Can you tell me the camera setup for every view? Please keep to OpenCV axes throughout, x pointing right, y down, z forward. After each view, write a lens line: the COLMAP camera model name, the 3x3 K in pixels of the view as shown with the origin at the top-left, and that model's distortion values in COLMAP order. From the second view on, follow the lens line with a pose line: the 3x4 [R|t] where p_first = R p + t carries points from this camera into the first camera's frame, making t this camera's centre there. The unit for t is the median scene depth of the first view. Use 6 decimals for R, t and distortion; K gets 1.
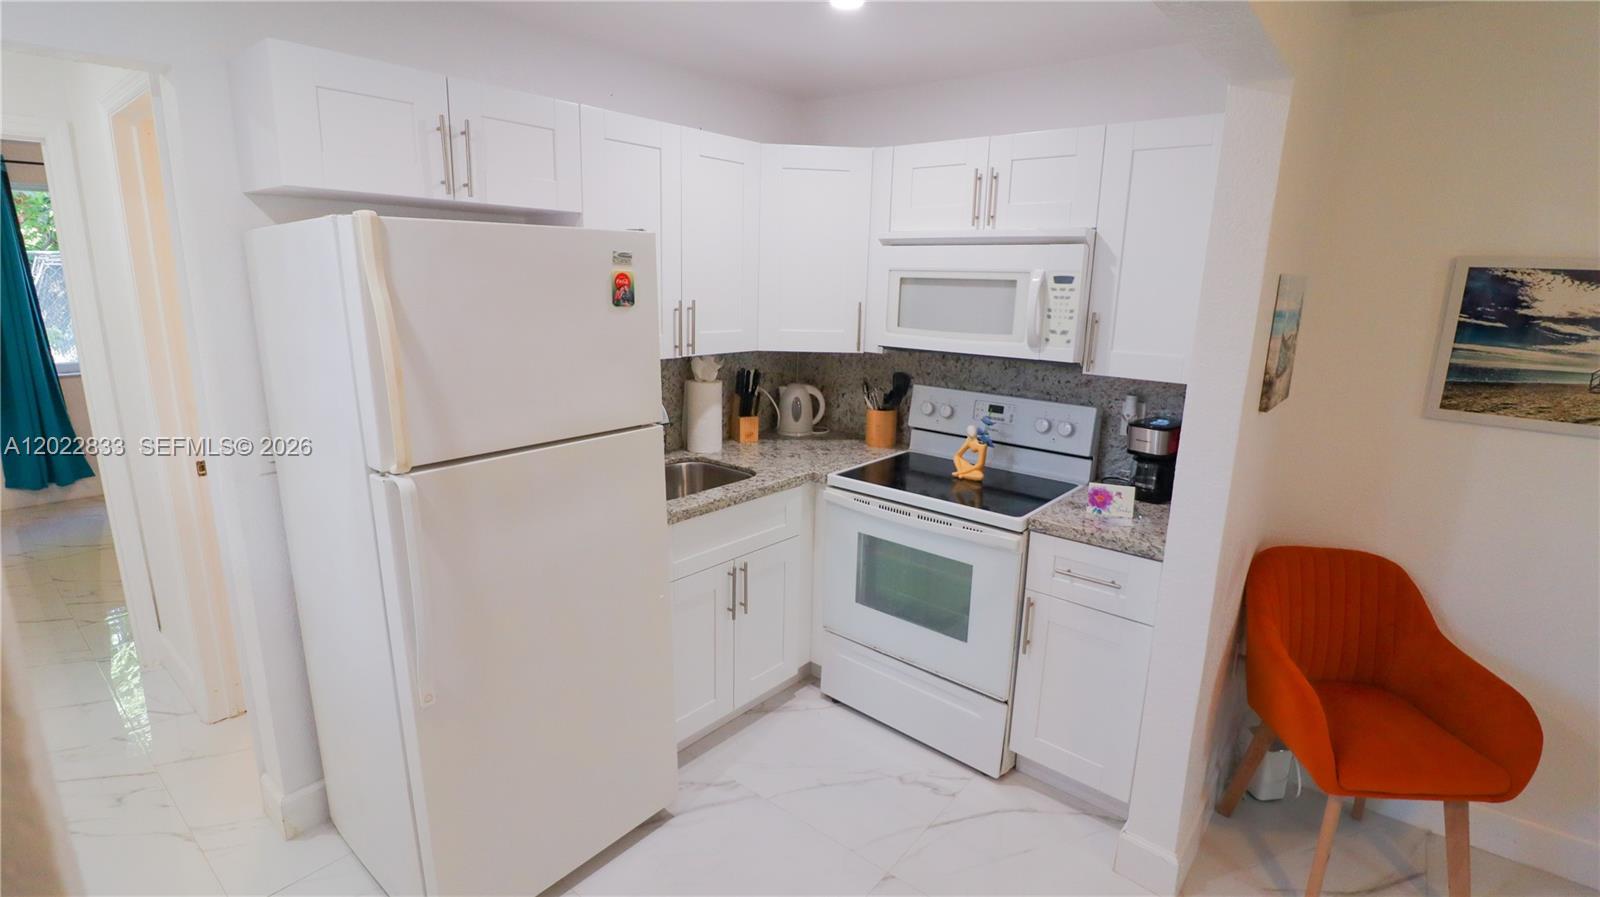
lens RADIAL K [[736.6, 0, 803.8], [0, 736.6, 438.7], [0, 0, 1]] dist [-0.002779, -0.011915]
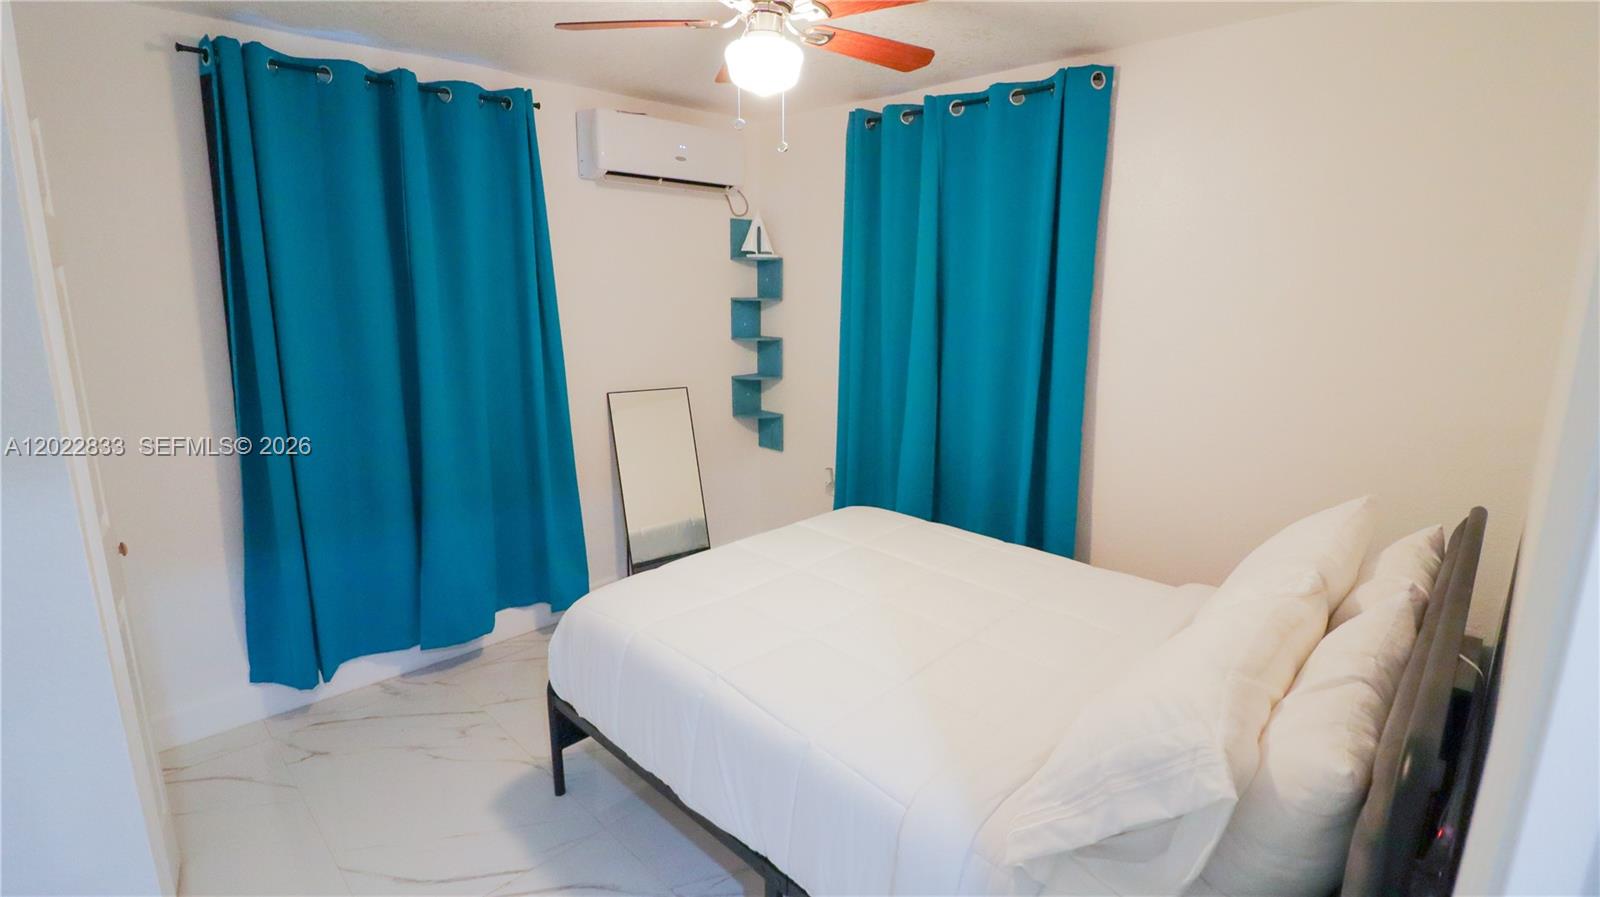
lens RADIAL K [[736.6, 0, 800.0], [0, 736.6, 435.8], [0, 0, 1]] dist [-0.002779, -0.011915]
pose [[0.994242, 0.008413, -0.106831, -1.282989], [-0.009889, 0.999863, -0.013295, -0.221761], [0.106704, 0.014275, 0.994188, 0.999504]]
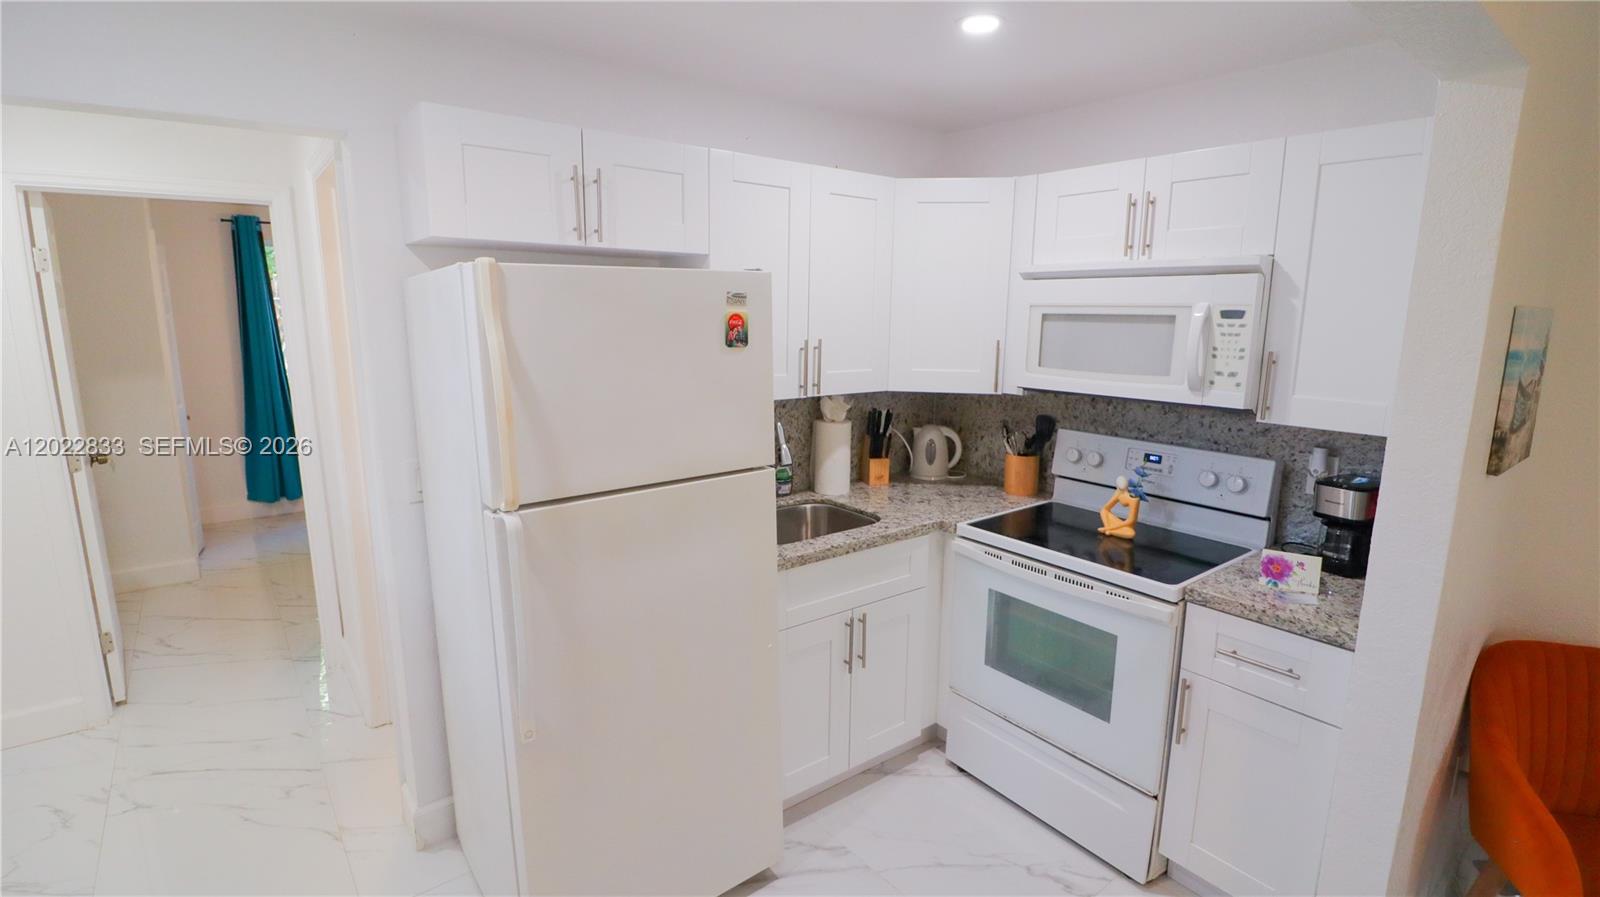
lens RADIAL K [[736.6, 0, 807.1], [0, 736.6, 443.3], [0, 0, 1]] dist [-0.002779, -0.011915]
pose [[0.978204, 0.023502, -0.206312, 0.040567], [-0.032120, 0.998741, -0.038521, -0.012587], [0.205147, 0.044308, 0.977728, 0.047933]]
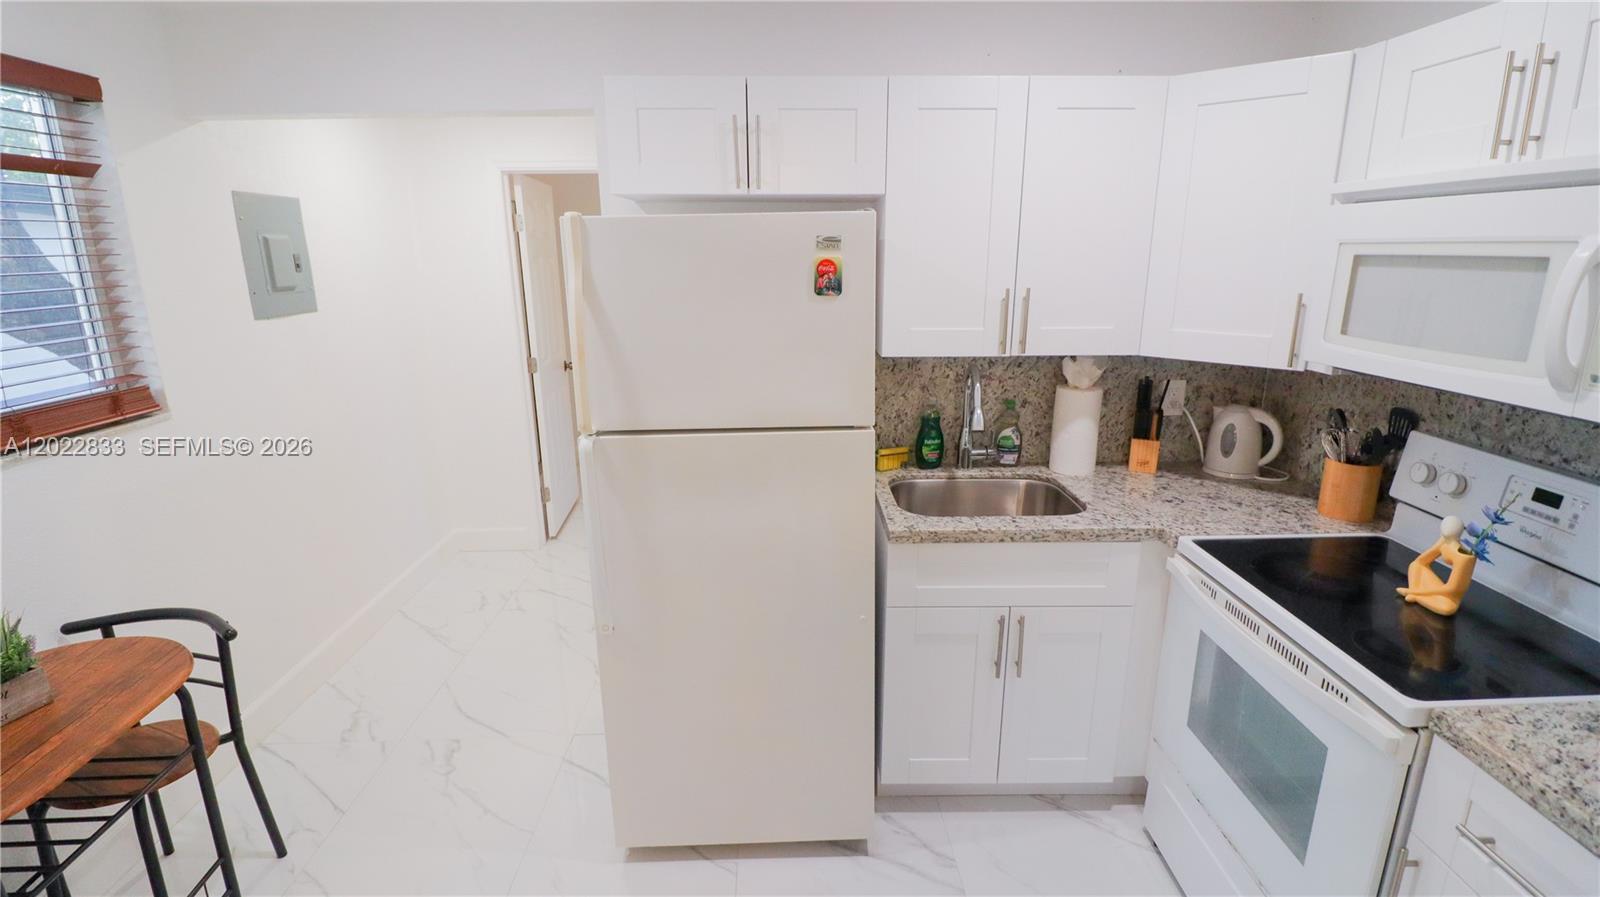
lens RADIAL K [[736.6, 0, 805.6], [0, 736.6, 440.4], [0, 0, 1]] dist [-0.002779, -0.011915]
pose [[0.656993, 0.160309, -0.736655, 0.338002], [-0.143183, 0.985879, 0.086845, -0.058891], [0.740175, 0.048420, 0.670669, 0.283247]]
